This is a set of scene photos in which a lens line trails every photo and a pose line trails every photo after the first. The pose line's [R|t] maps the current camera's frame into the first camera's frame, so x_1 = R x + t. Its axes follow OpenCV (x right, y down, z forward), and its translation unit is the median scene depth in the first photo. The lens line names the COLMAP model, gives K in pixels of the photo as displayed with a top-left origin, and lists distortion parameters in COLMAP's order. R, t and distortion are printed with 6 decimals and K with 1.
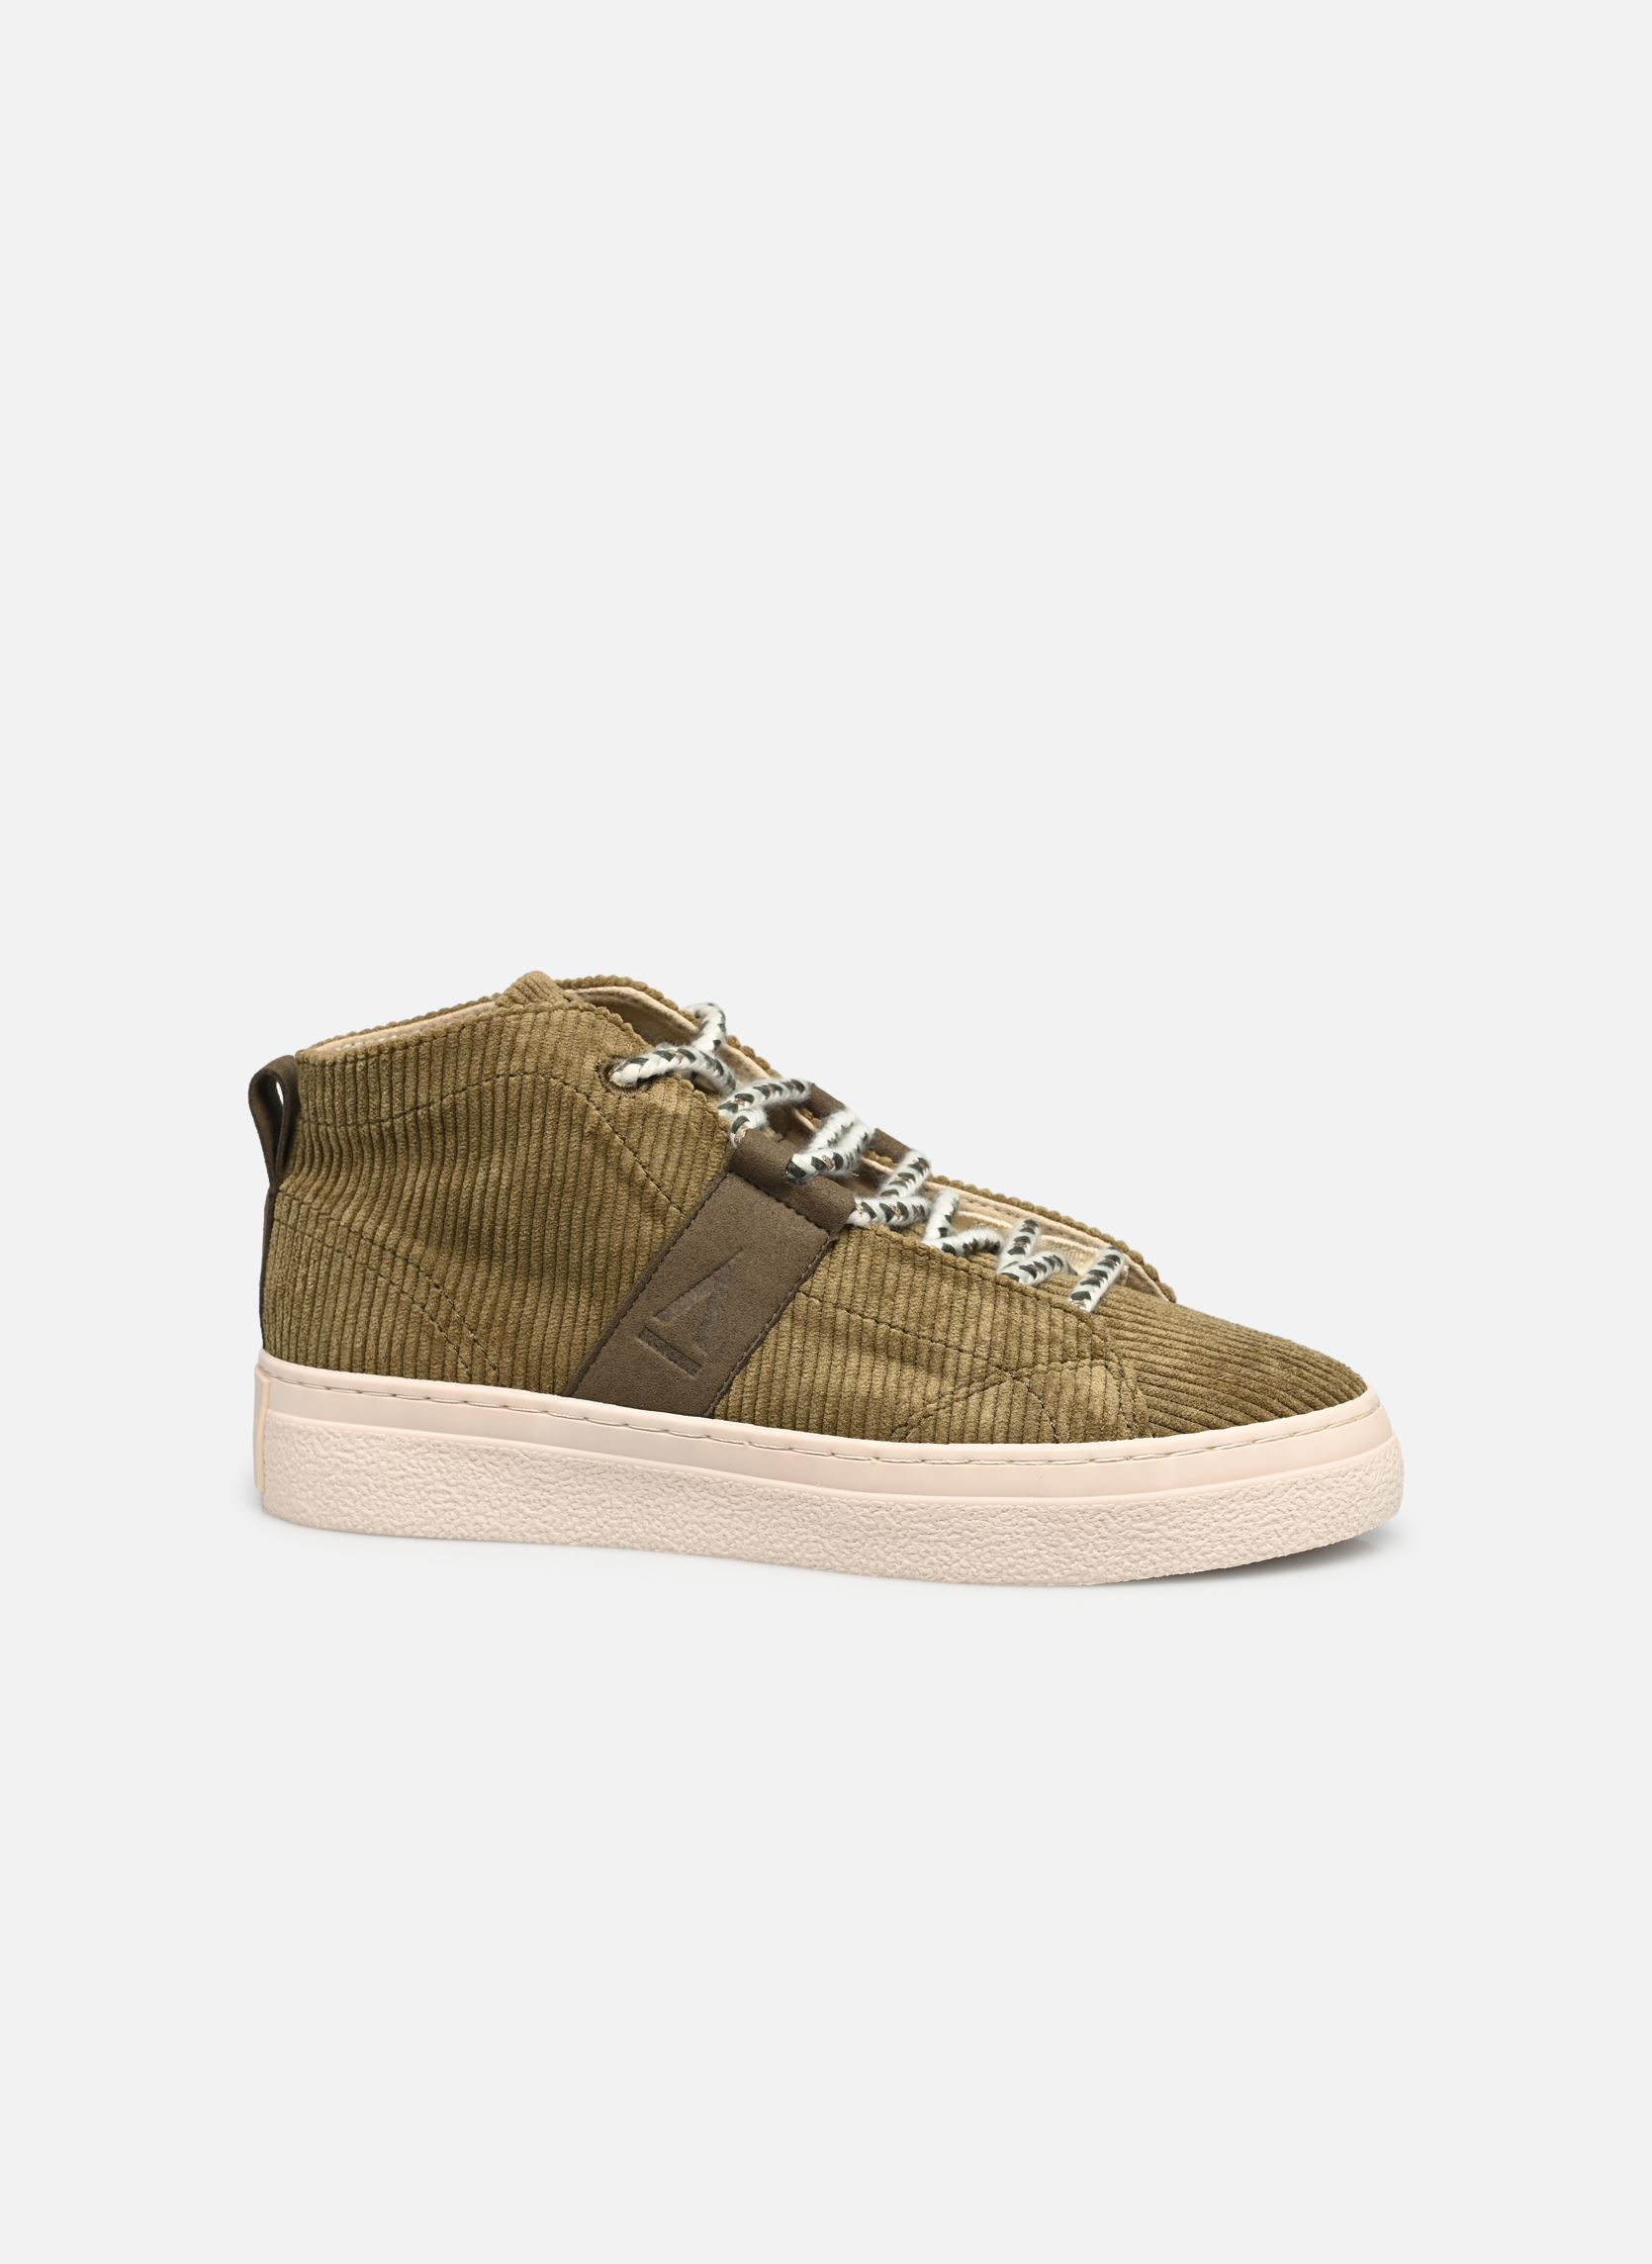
lens RADIAL K [[9364.2, 0, 825.6], [0, 9364.2, 1131.7], [0, 0, 1]] dist [-0.019209, 0.000000]
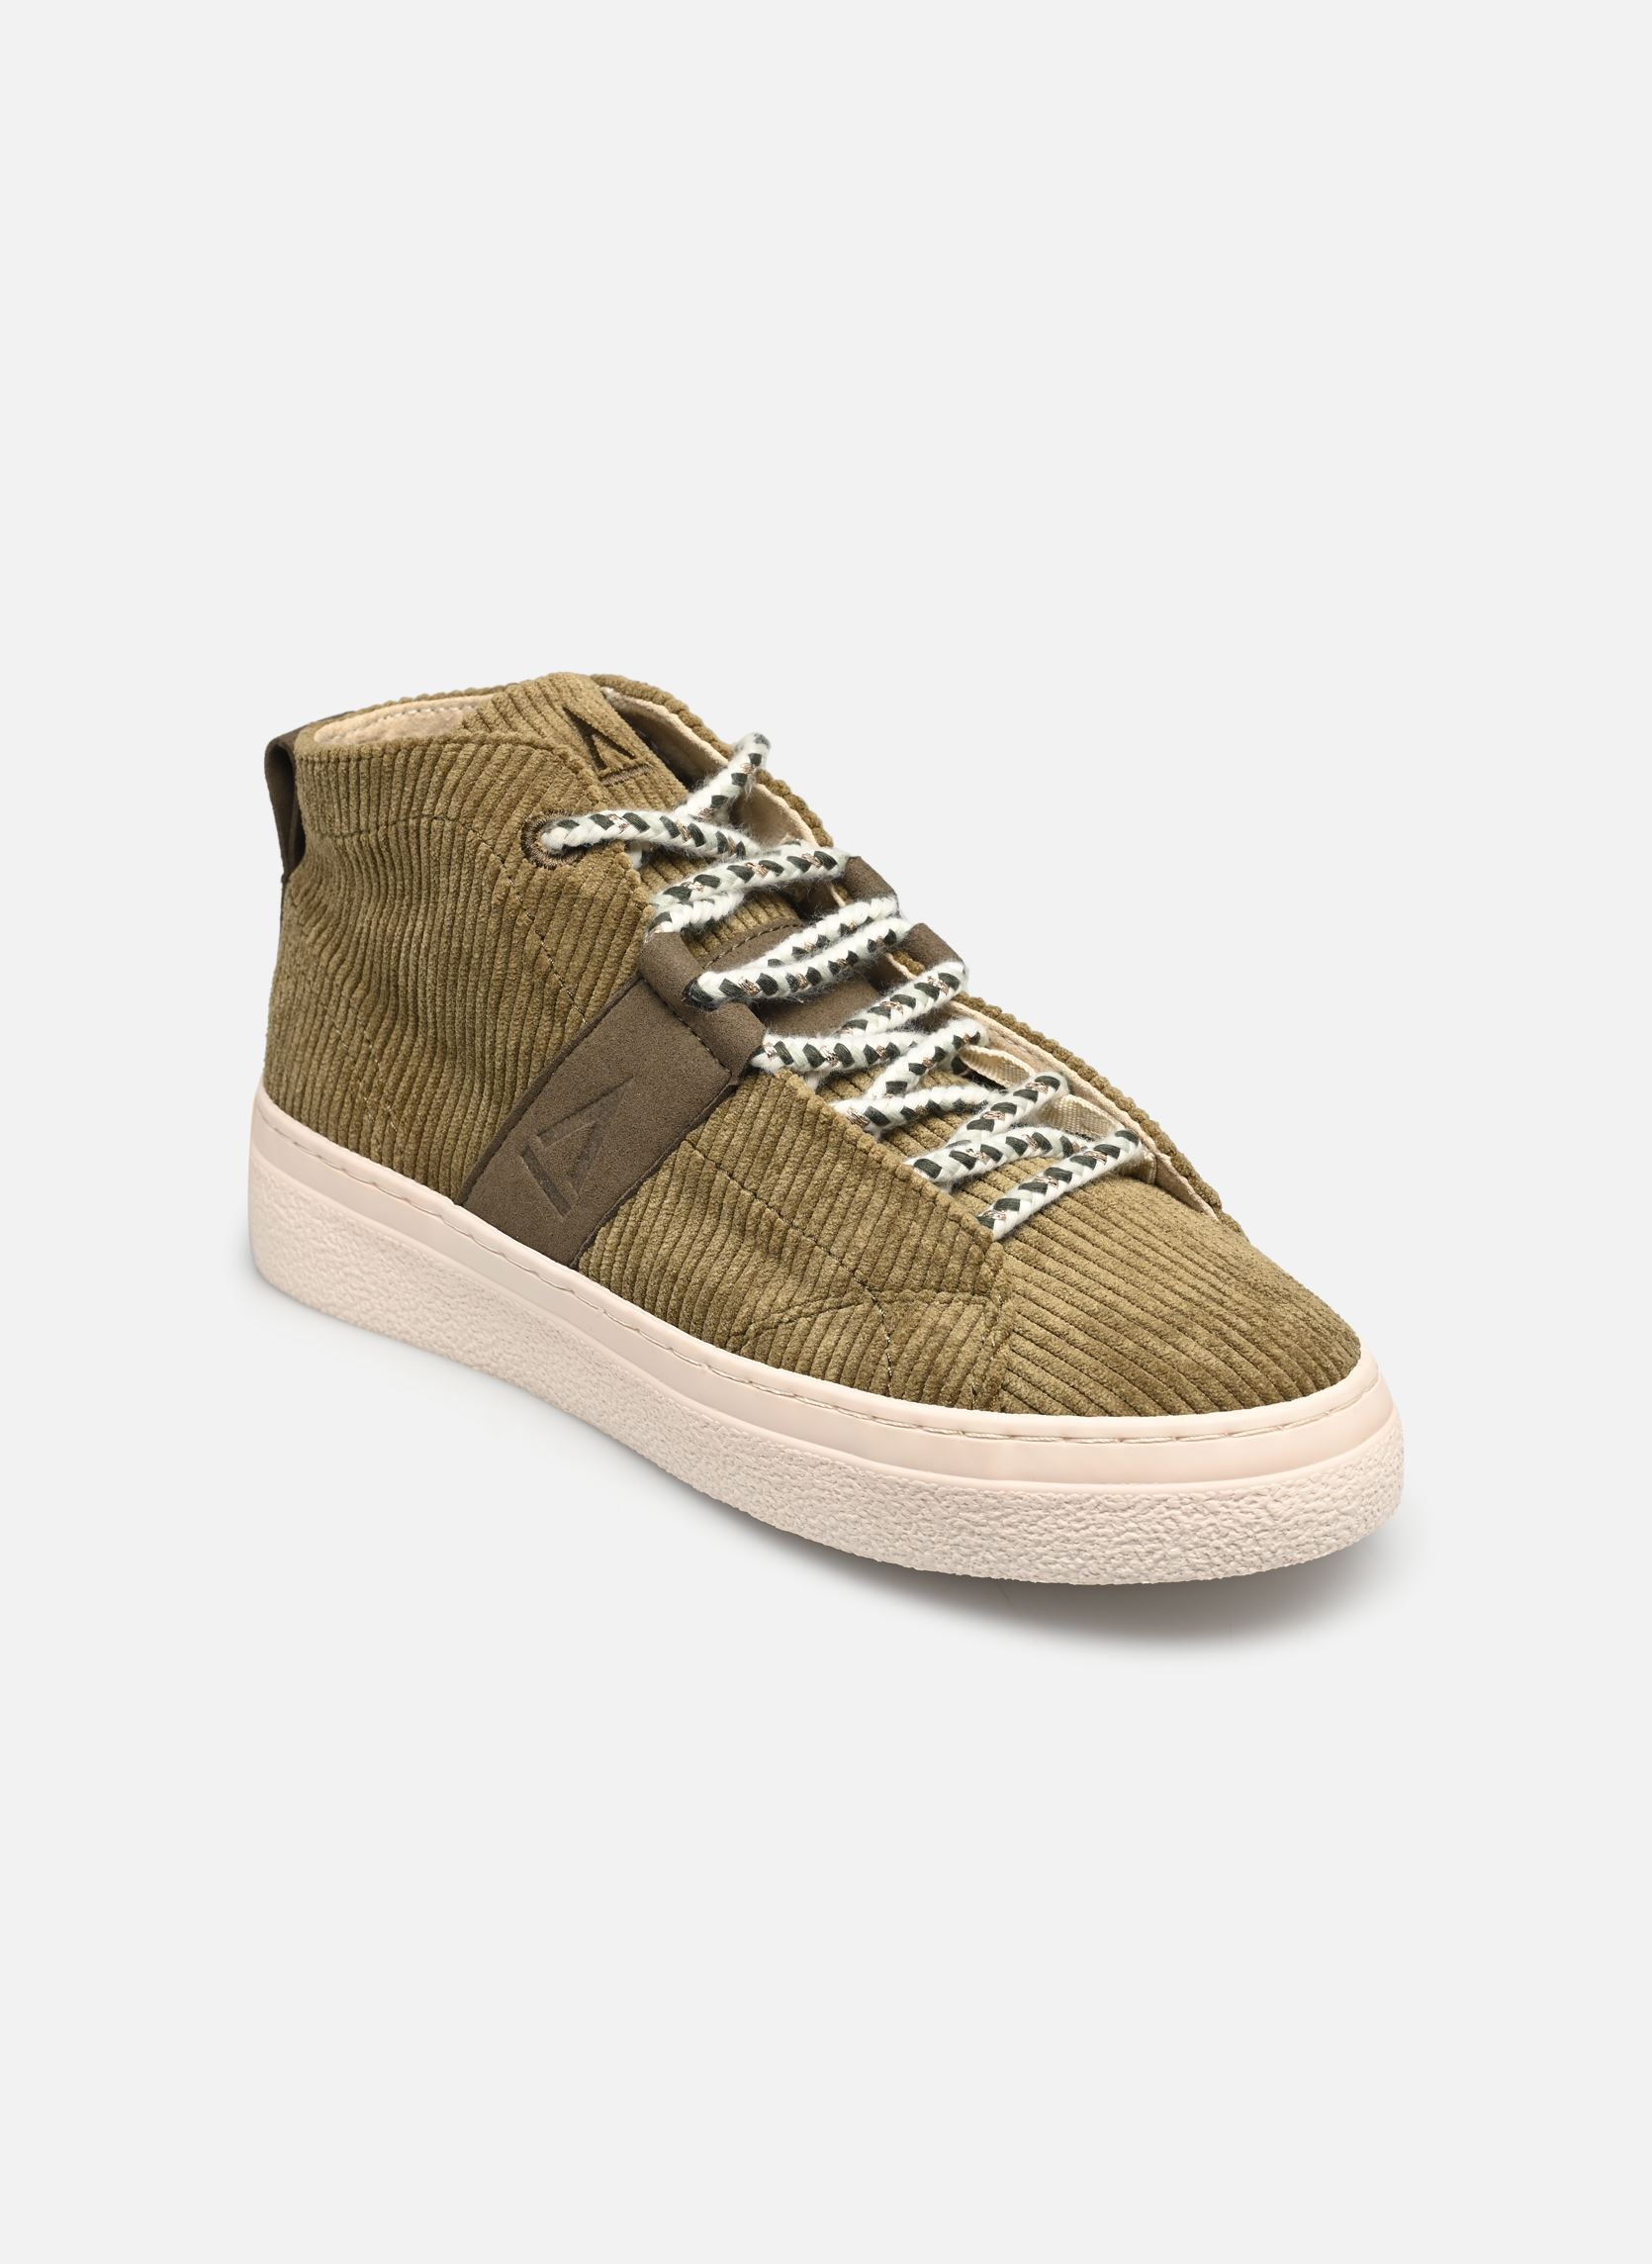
lens RADIAL K [[9364.2, 0, 826.4], [0, 9364.2, 1133.7], [0, 0, 1]] dist [-0.019209, 0.000000]
pose [[0.727252, 0.220910, -0.649849, 0.538725], [-0.021102, 0.953538, 0.300532, -0.230057], [0.686047, -0.204850, 0.698124, 0.436067]]
